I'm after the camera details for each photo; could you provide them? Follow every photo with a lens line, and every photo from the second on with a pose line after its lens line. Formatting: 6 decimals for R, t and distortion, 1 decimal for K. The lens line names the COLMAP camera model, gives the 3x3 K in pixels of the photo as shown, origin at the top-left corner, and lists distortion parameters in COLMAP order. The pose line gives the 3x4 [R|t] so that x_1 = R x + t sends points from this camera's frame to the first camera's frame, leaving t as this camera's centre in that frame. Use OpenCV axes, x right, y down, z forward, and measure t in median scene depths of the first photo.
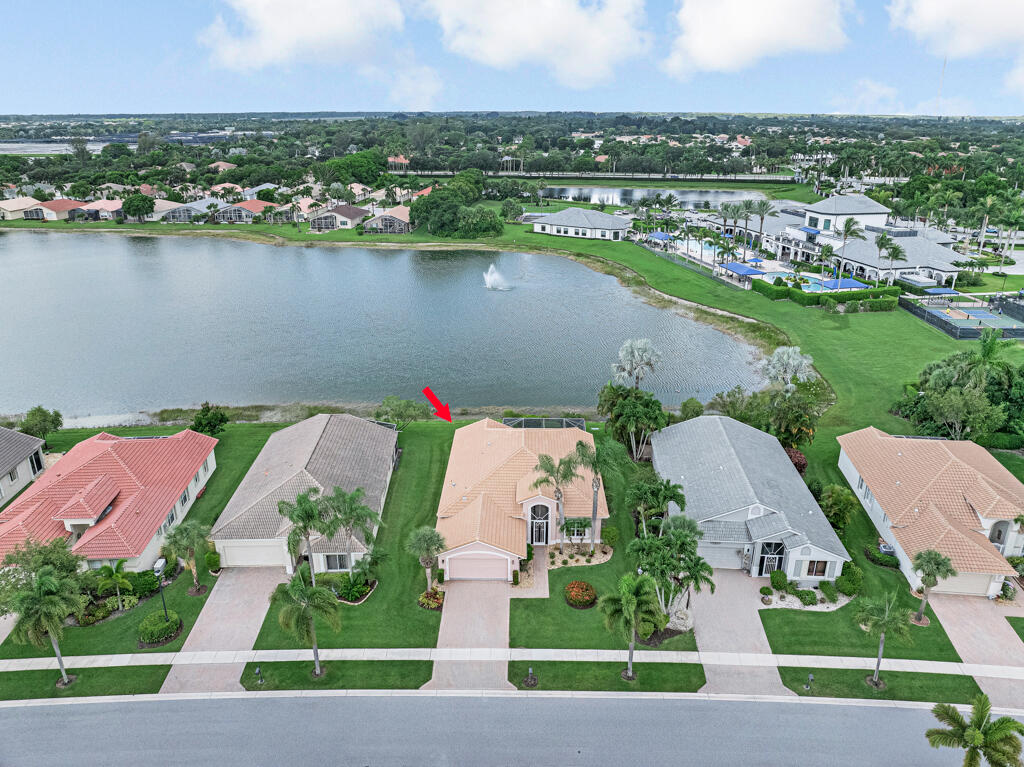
lens RADIAL K [[718.1, 0, 516.5], [0, 718.1, 380.9], [0, 0, 1]] dist [-0.036060, -0.002991]
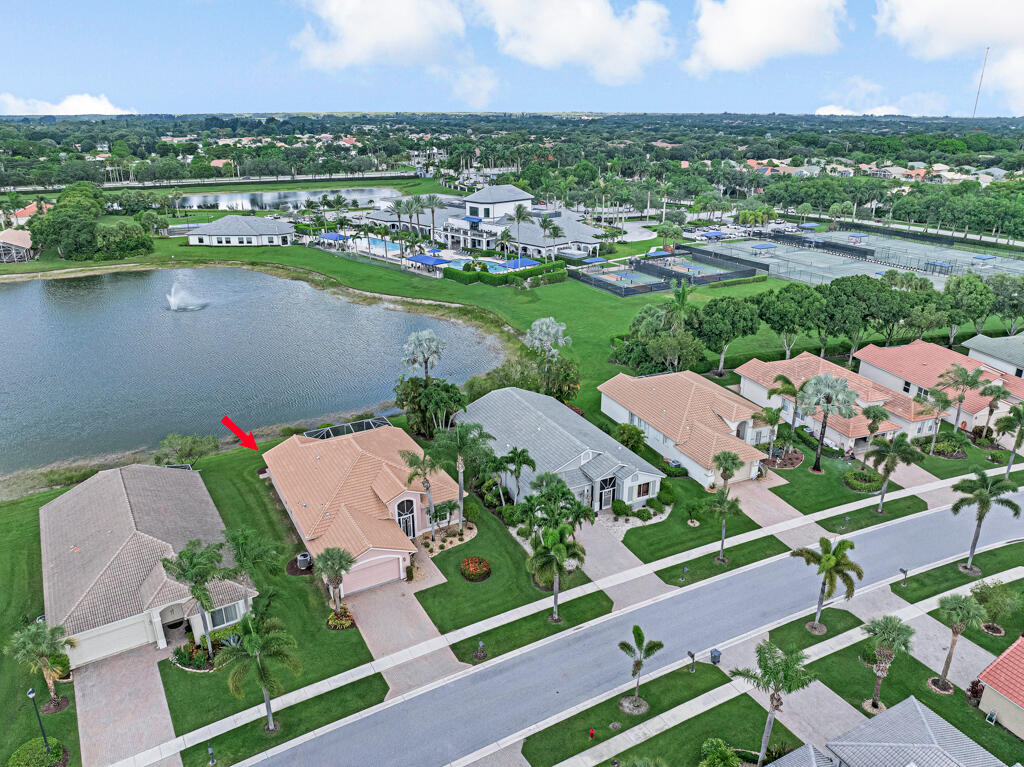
lens RADIAL K [[718.1, 0, 516.5], [0, 718.1, 380.9], [0, 0, 1]] dist [-0.036060, -0.002991]
pose [[0.860733, -0.178328, 0.476800, -0.124557], [0.178122, 0.982929, 0.046075, -0.005634], [-0.476877, 0.045270, 0.877803, 0.009002]]
